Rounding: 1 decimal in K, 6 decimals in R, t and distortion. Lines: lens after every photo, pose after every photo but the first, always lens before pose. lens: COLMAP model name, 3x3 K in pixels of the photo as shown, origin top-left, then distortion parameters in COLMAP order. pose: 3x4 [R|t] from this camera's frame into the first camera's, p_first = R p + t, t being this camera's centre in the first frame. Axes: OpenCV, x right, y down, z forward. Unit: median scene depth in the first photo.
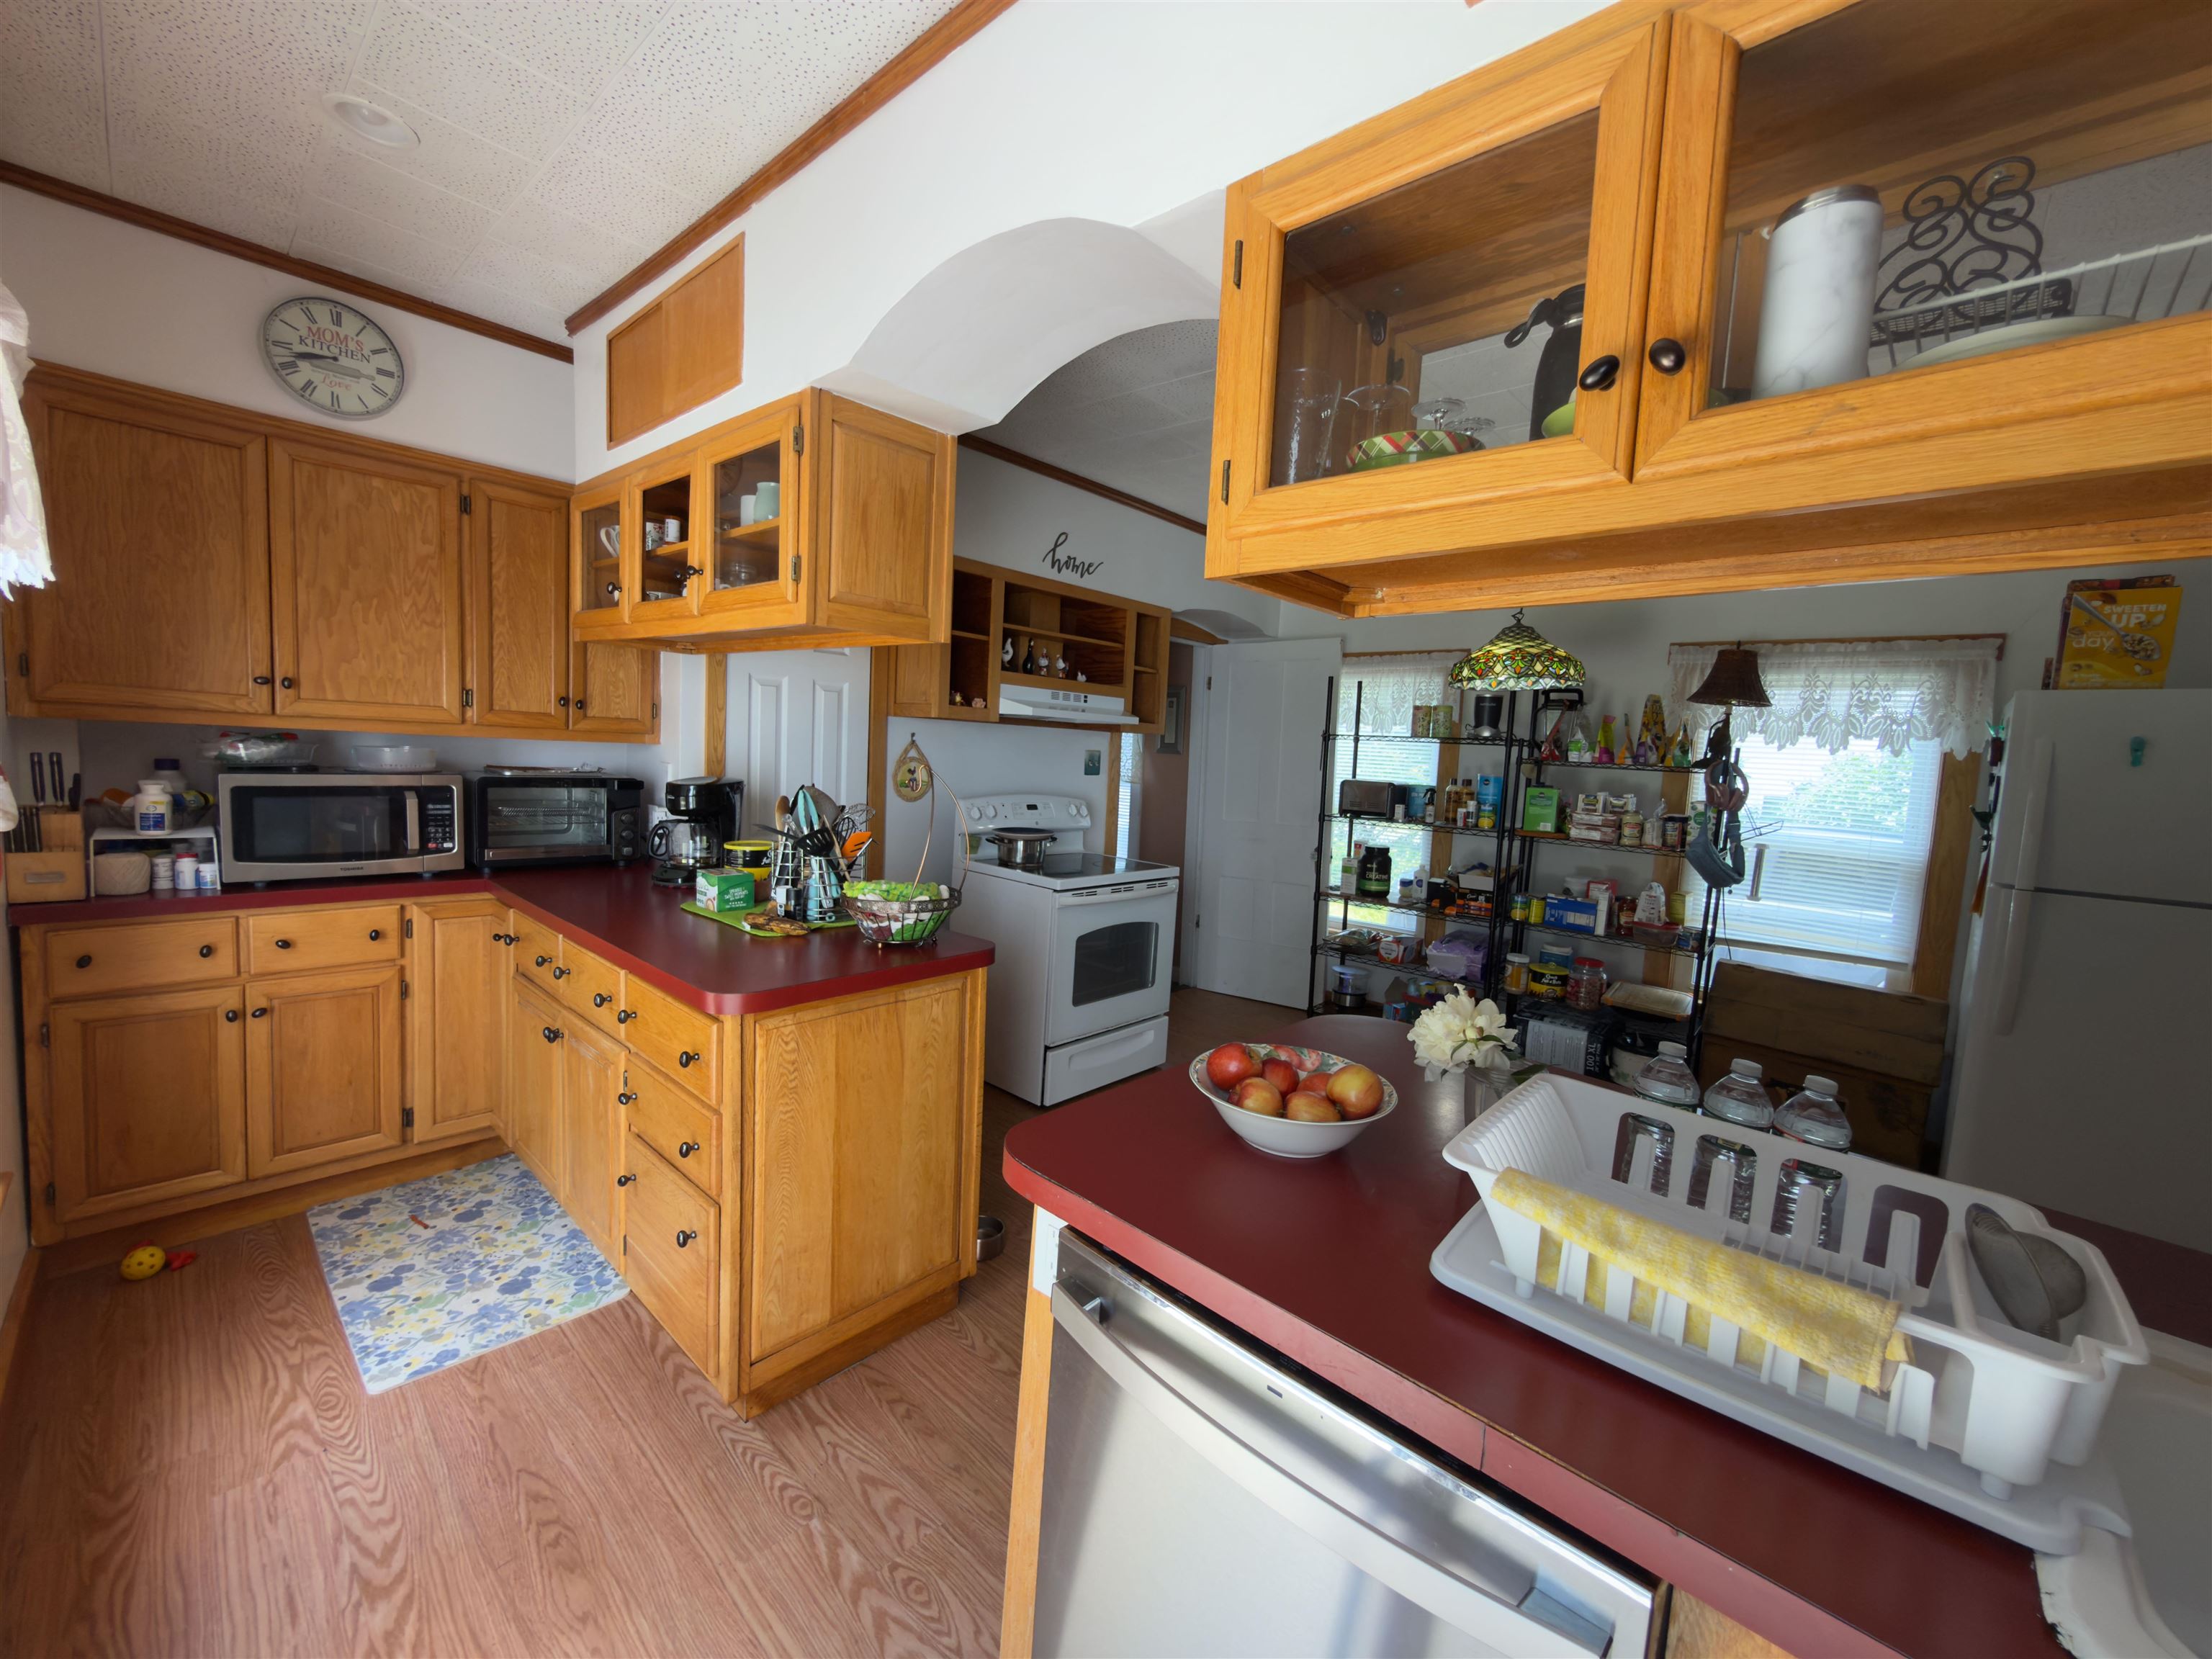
lens RADIAL K [[886.7, 0, 1105.9], [0, 886.7, 827.9], [0, 0, 1]] dist [-0.000779, 0.000450]
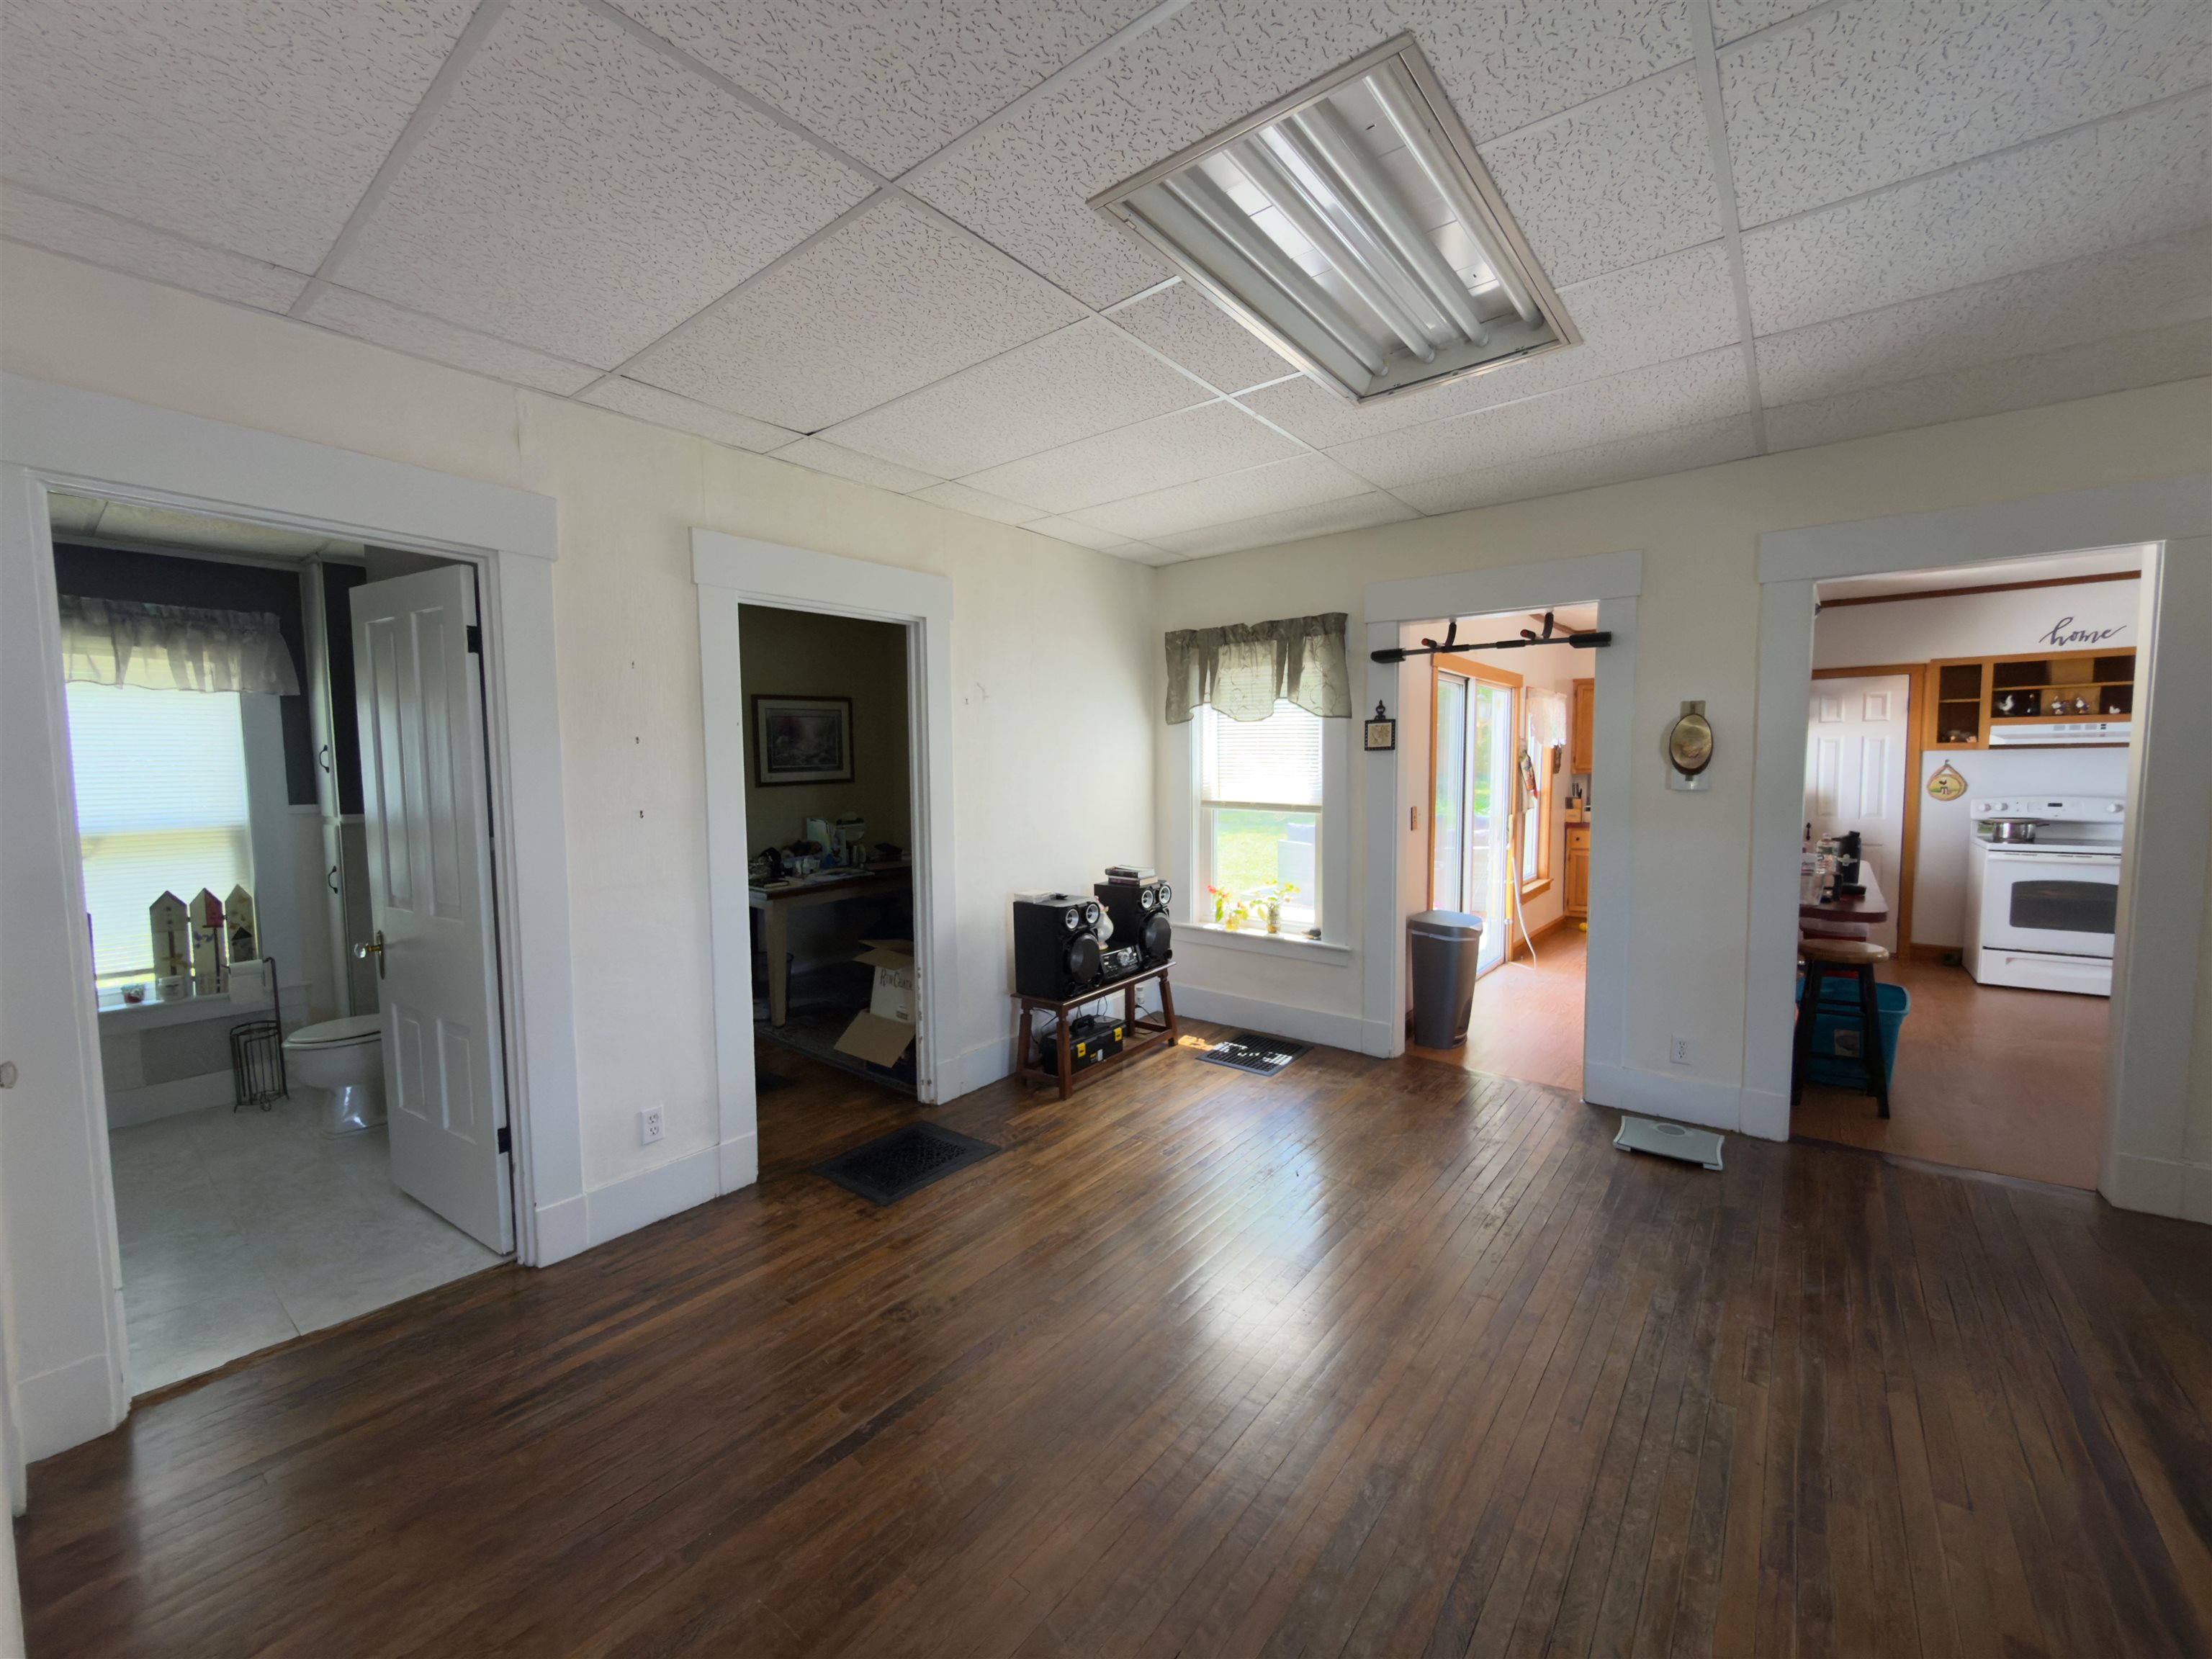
lens RADIAL K [[886.7, 0, 1106.1], [0, 886.7, 831.8], [0, 0, 1]] dist [-0.000779, 0.000450]
pose [[0.082316, 0.016979, -0.996462, 1.927188], [-0.072617, 0.997299, 0.010994, 0.182524], [0.993957, 0.071455, 0.083327, -1.026827]]
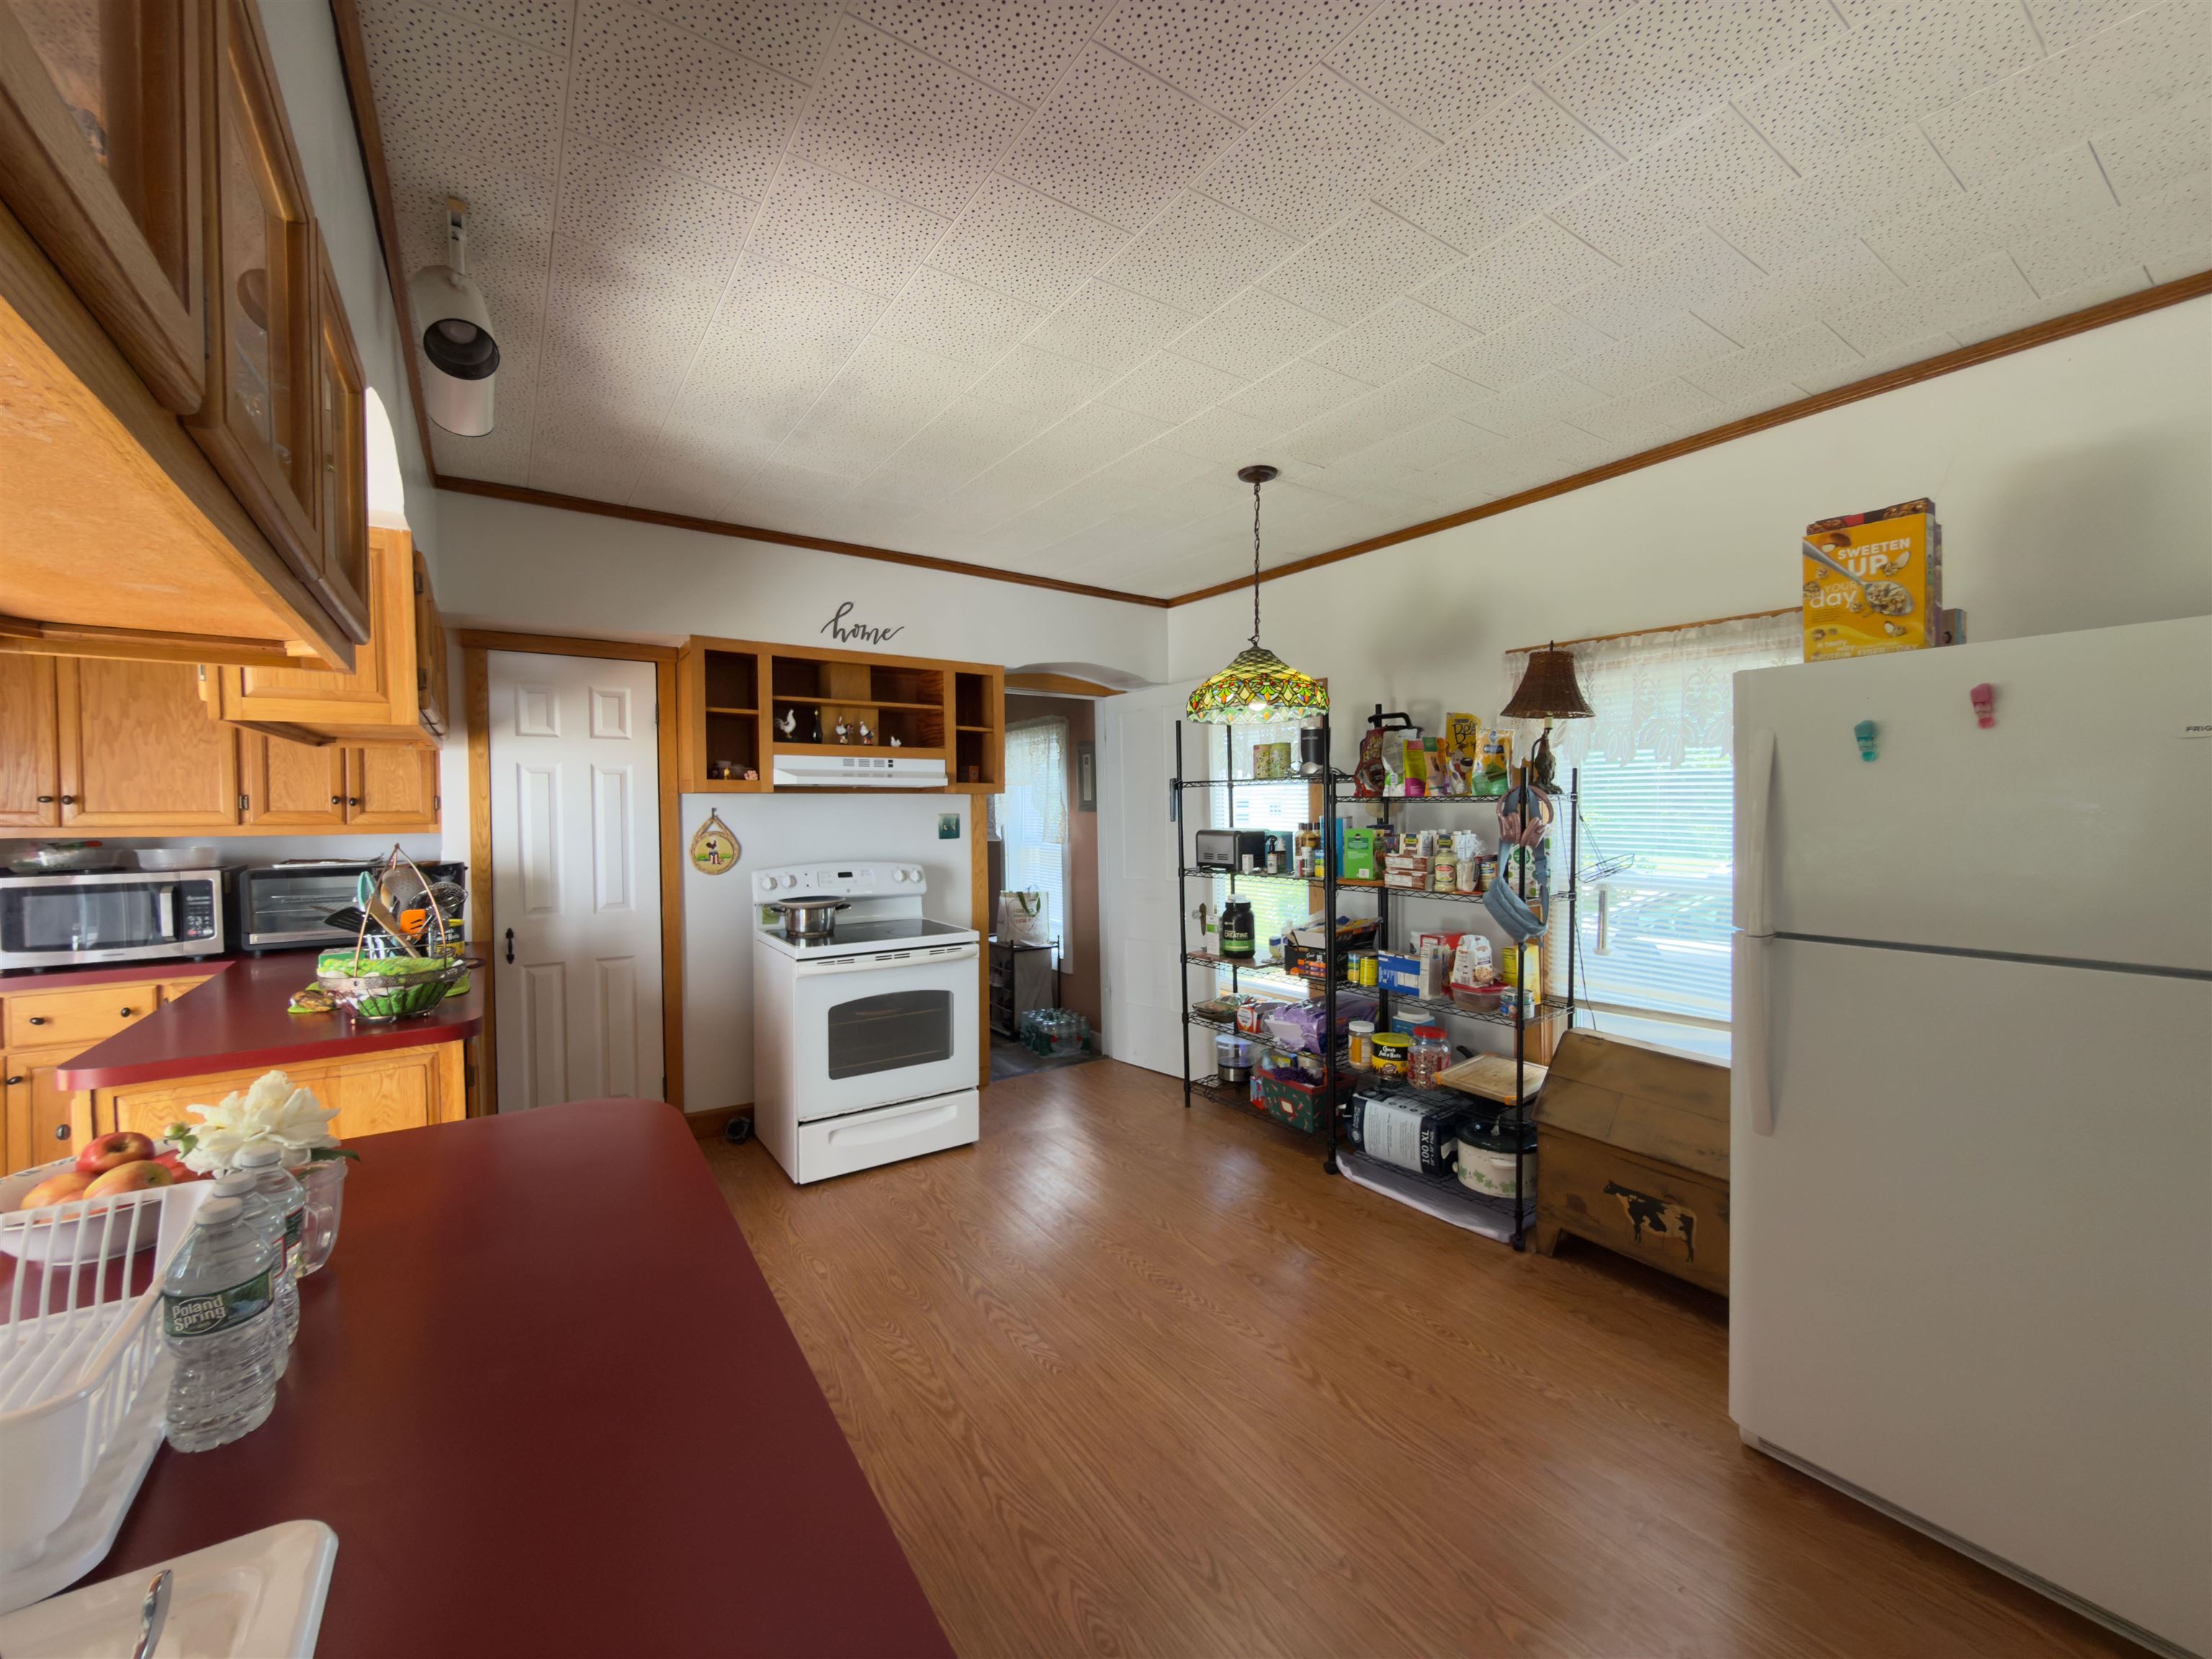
lens RADIAL K [[886.7, 0, 1107.4], [0, 886.7, 825.0], [0, 0, 1]] dist [-0.000779, 0.000450]
pose [[0.973292, -0.053881, -0.223157, 0.671824], [0.037178, 0.996229, -0.078389, 0.015575], [0.226539, 0.067999, 0.971626, 0.148516]]
